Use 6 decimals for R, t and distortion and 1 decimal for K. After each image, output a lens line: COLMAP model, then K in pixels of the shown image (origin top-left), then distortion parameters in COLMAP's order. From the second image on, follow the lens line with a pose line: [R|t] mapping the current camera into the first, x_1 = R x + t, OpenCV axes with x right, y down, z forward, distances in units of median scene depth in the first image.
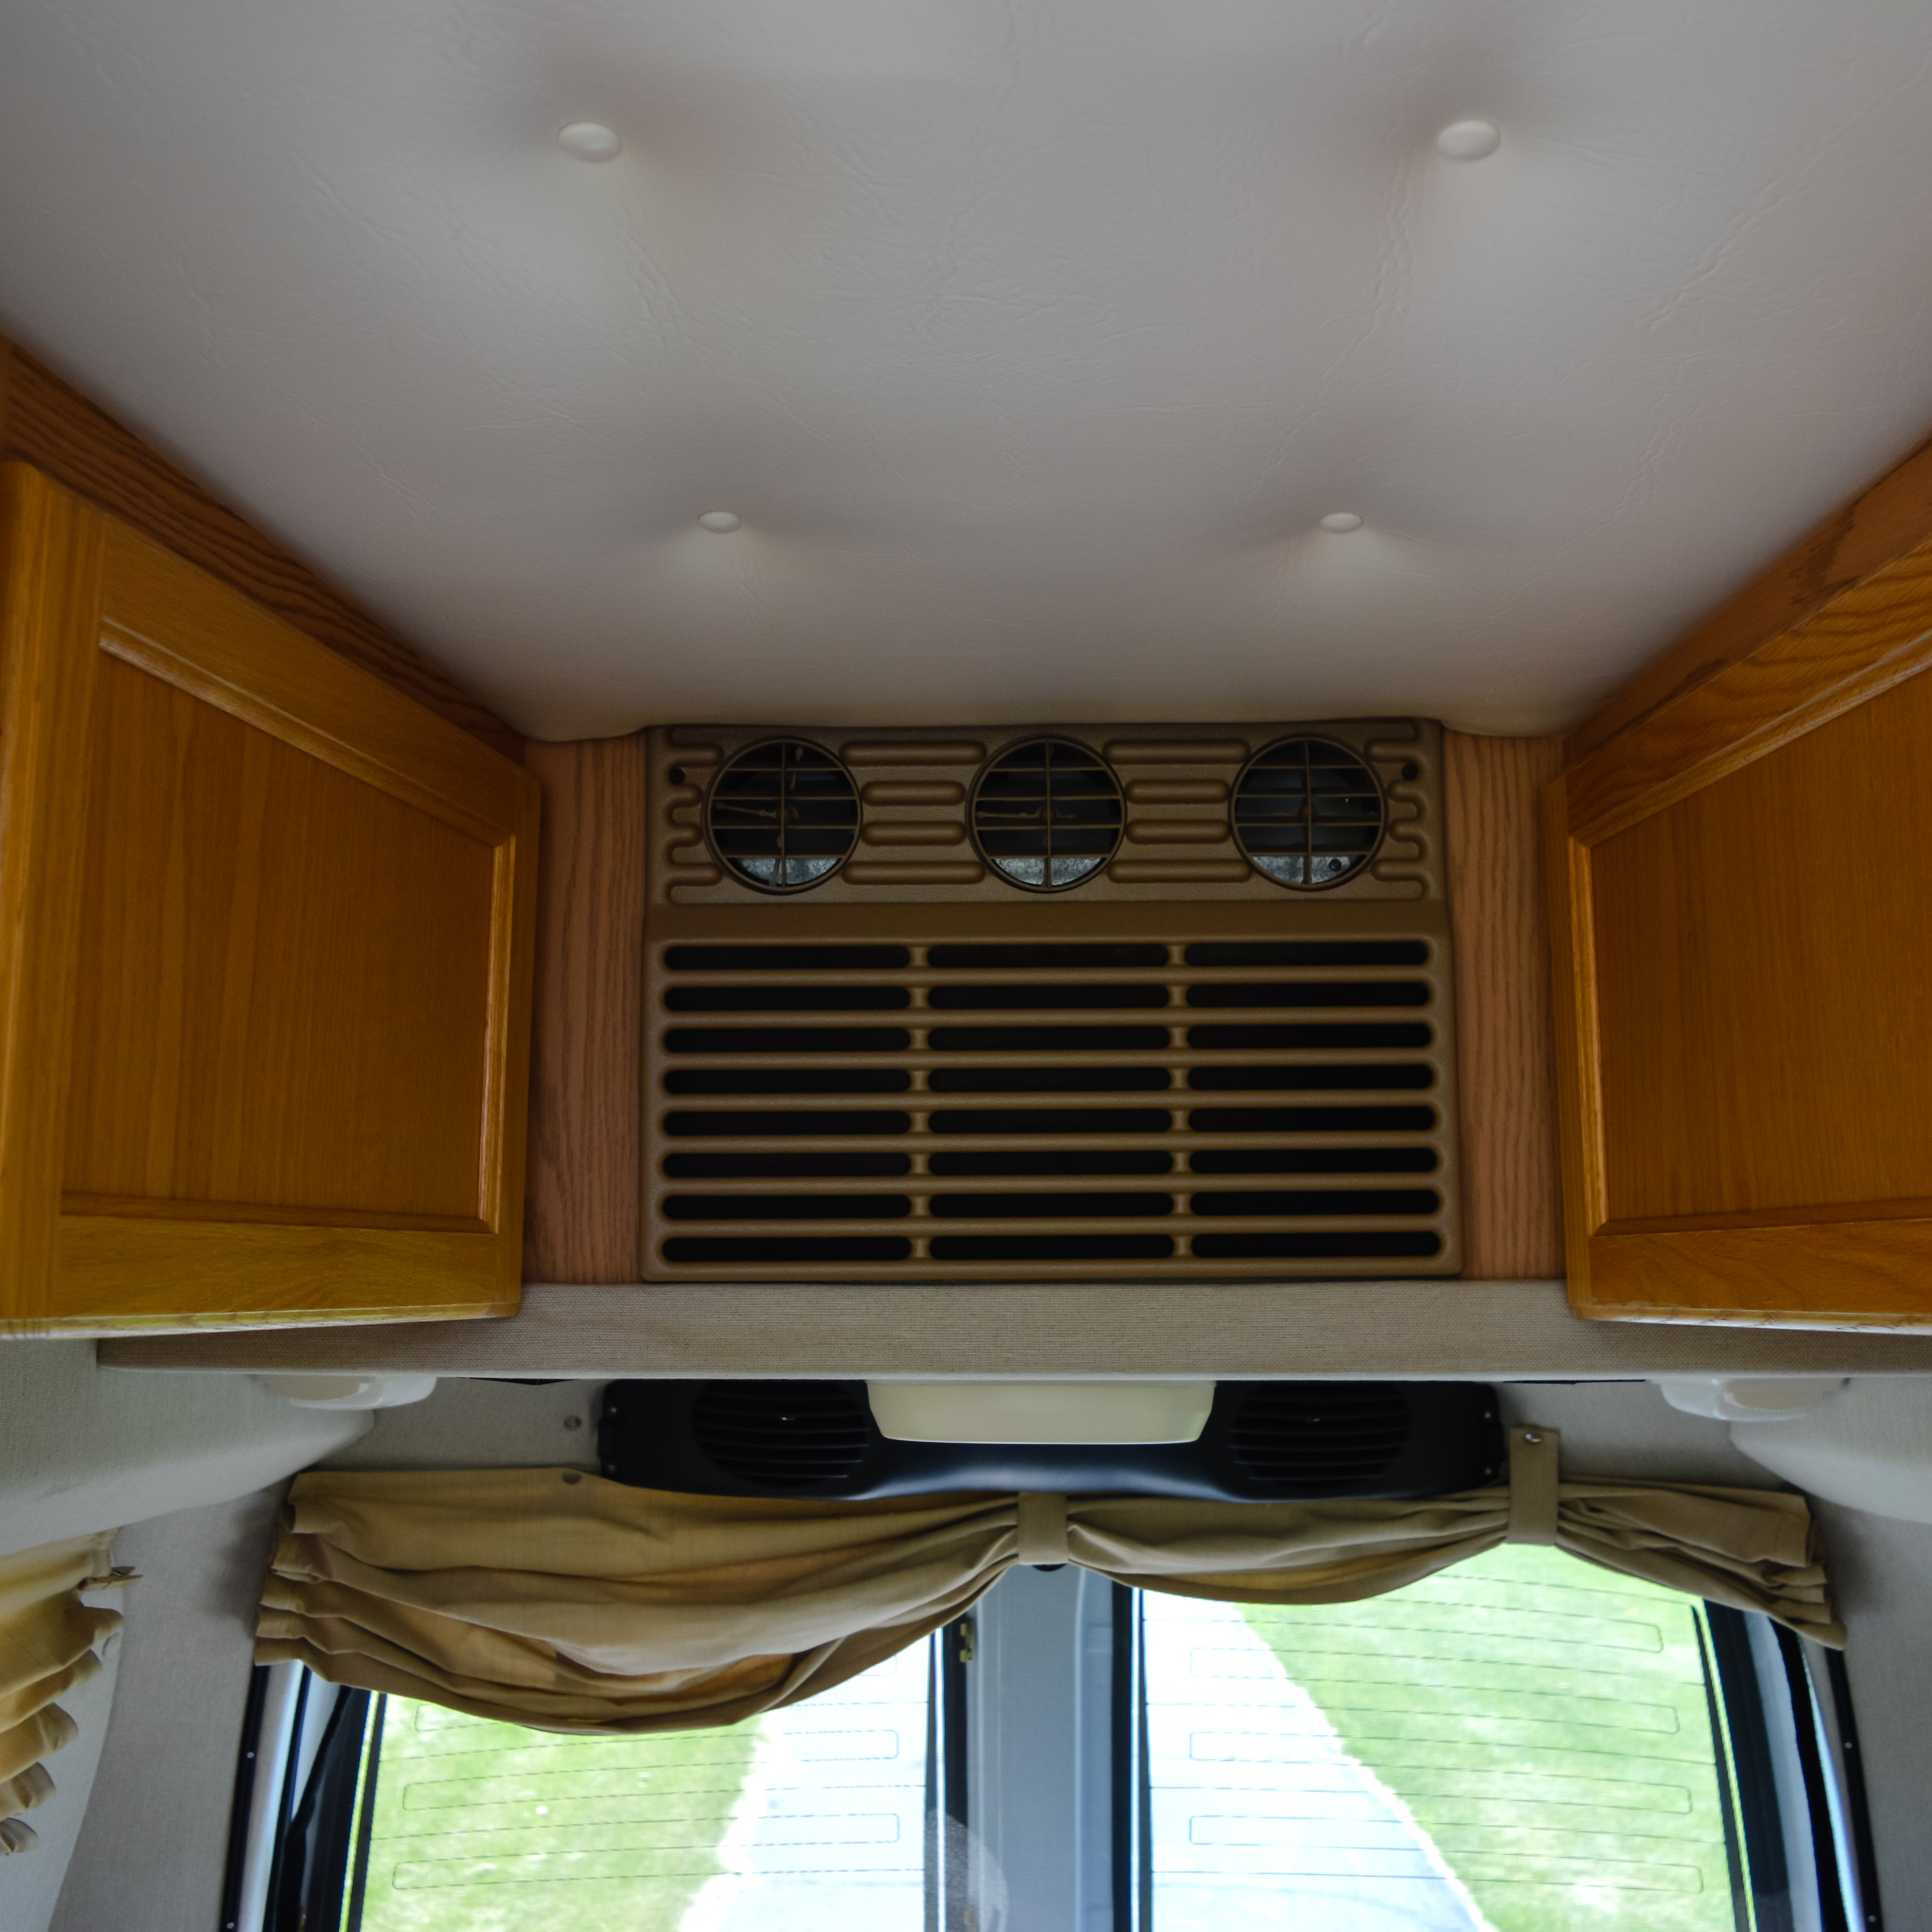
lens RADIAL K [[2337.0, 0, 966.4], [0, 2337.0, 965.2], [0, 0, 1]] dist [-0.017146, 0.000000]
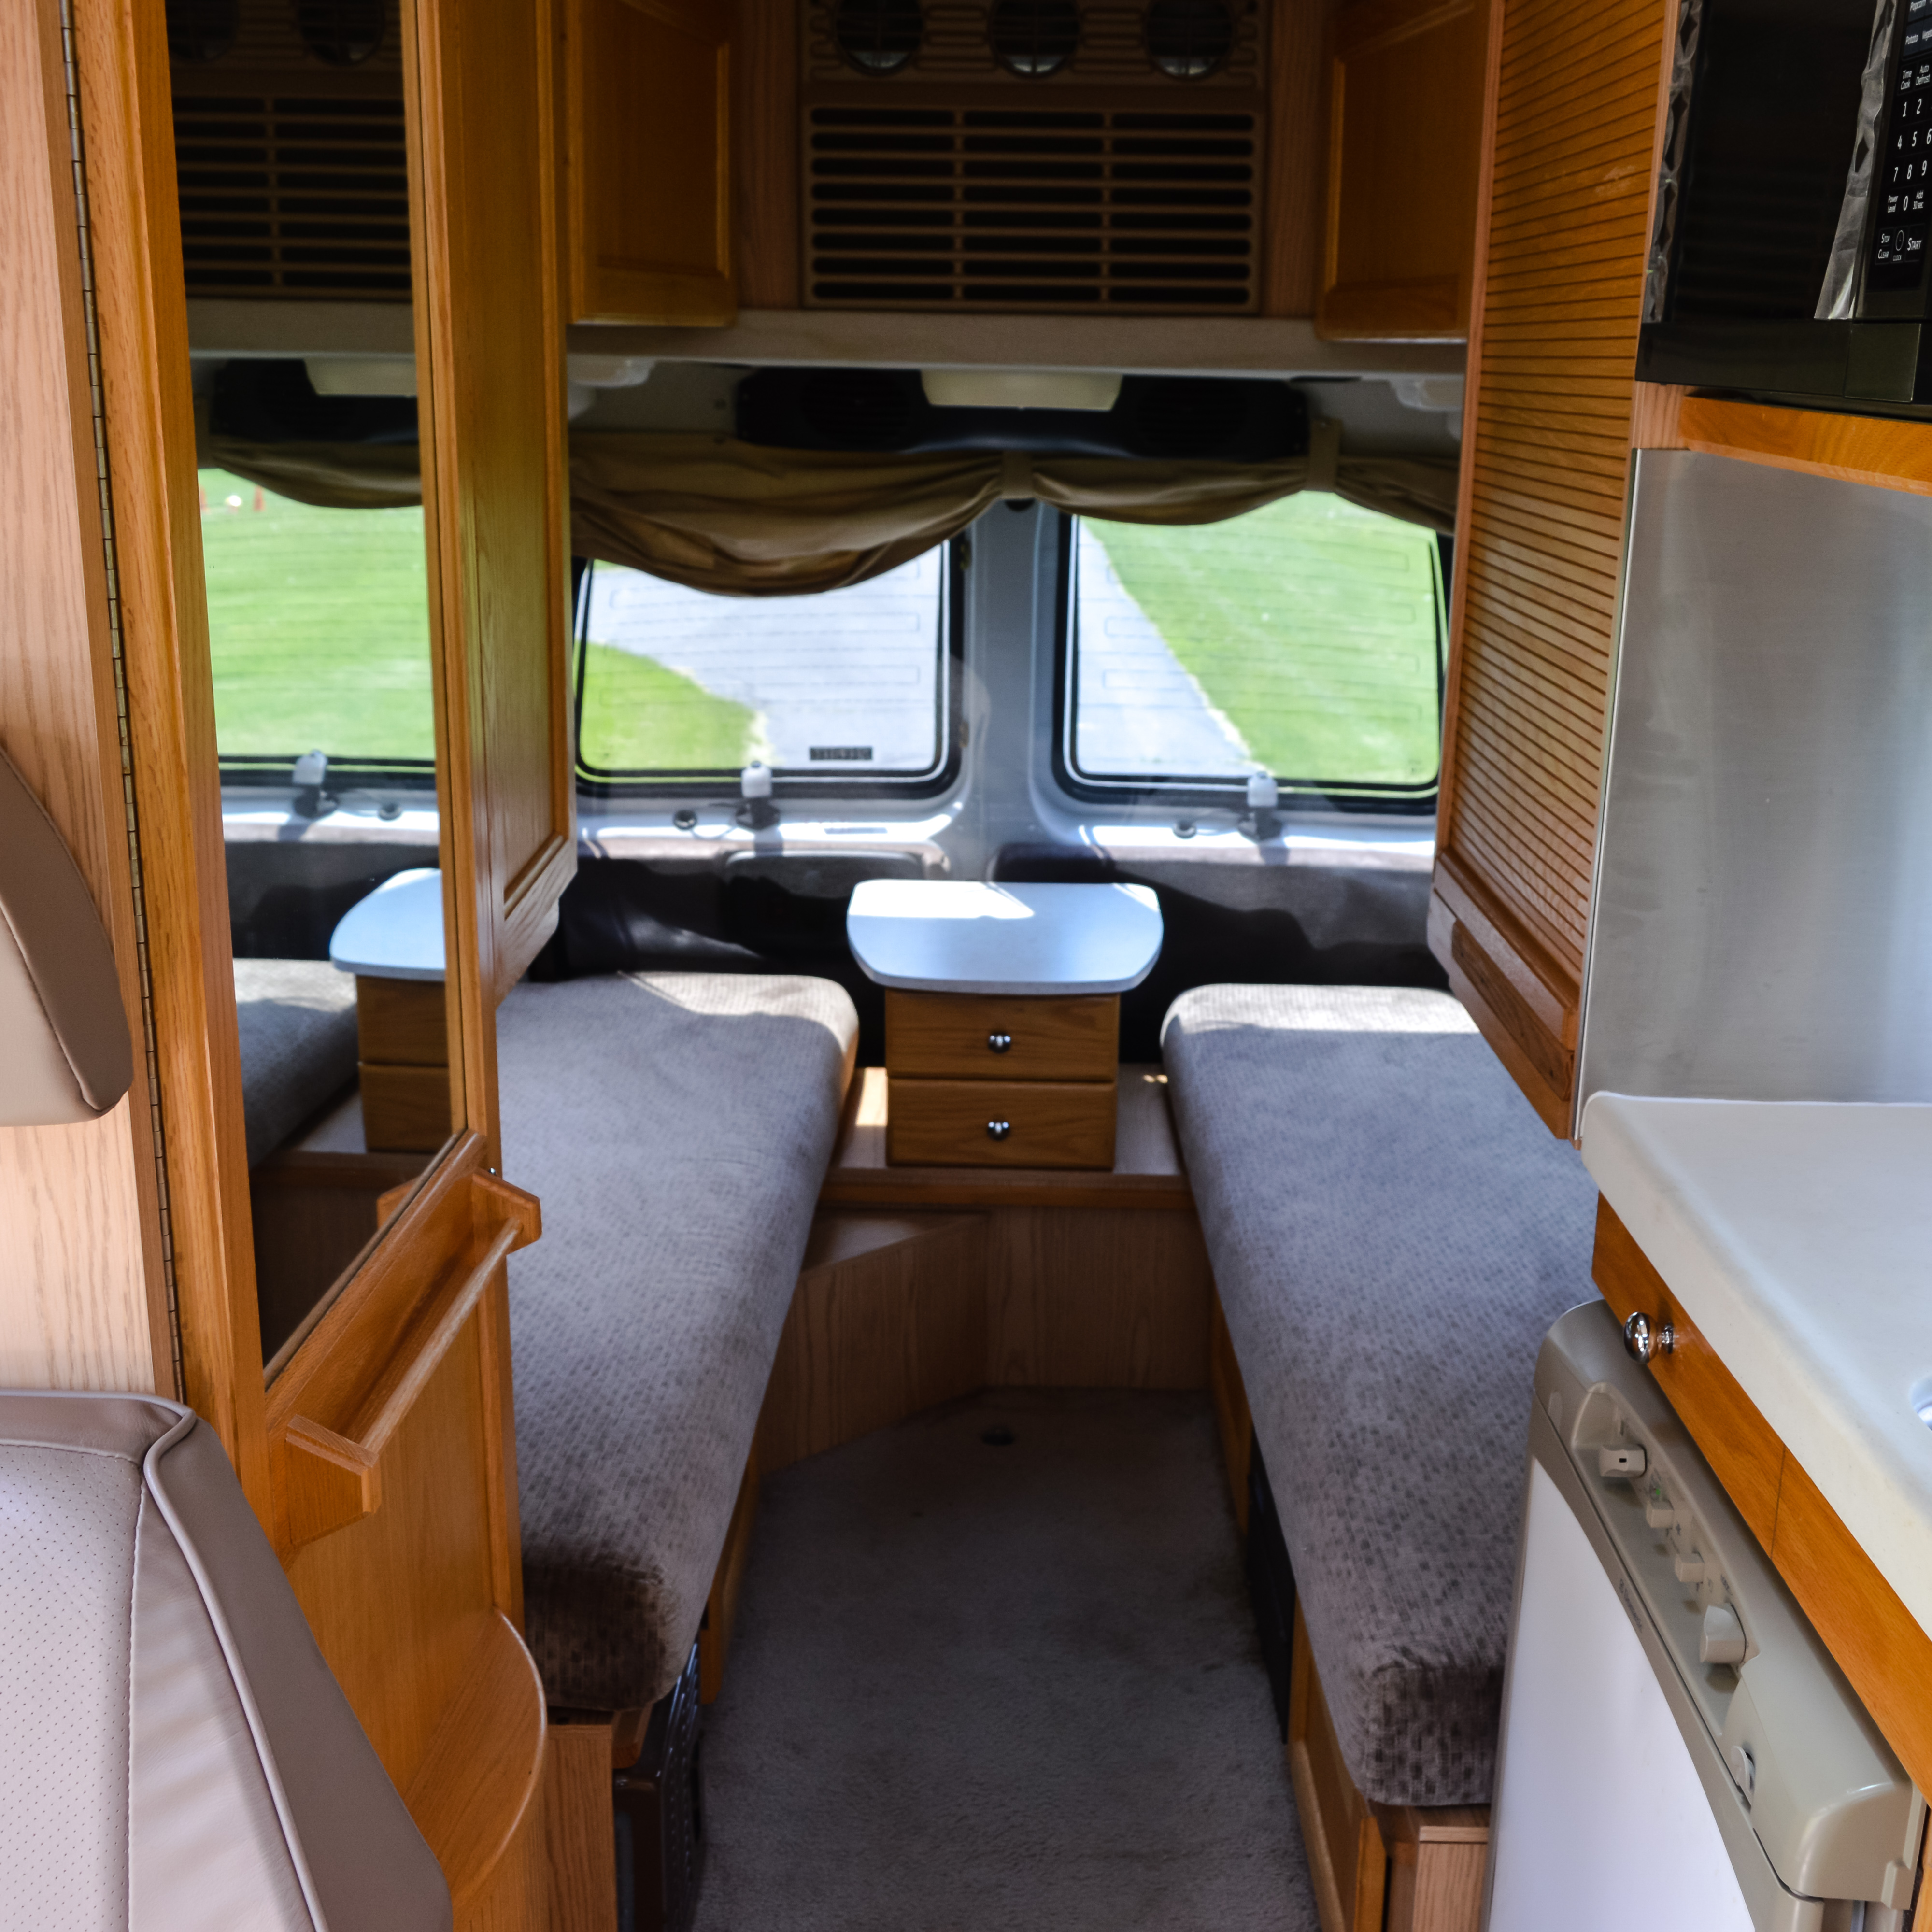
lens RADIAL K [[2337.0, 0, 970.1], [0, 2337.0, 968.3], [0, 0, 1]] dist [-0.017146, 0.000000]
pose [[0.999641, 0.015804, 0.021647, -0.038114], [-0.022953, 0.921785, 0.387021, -0.089187], [-0.013837, -0.387379, 0.921817, -0.808954]]
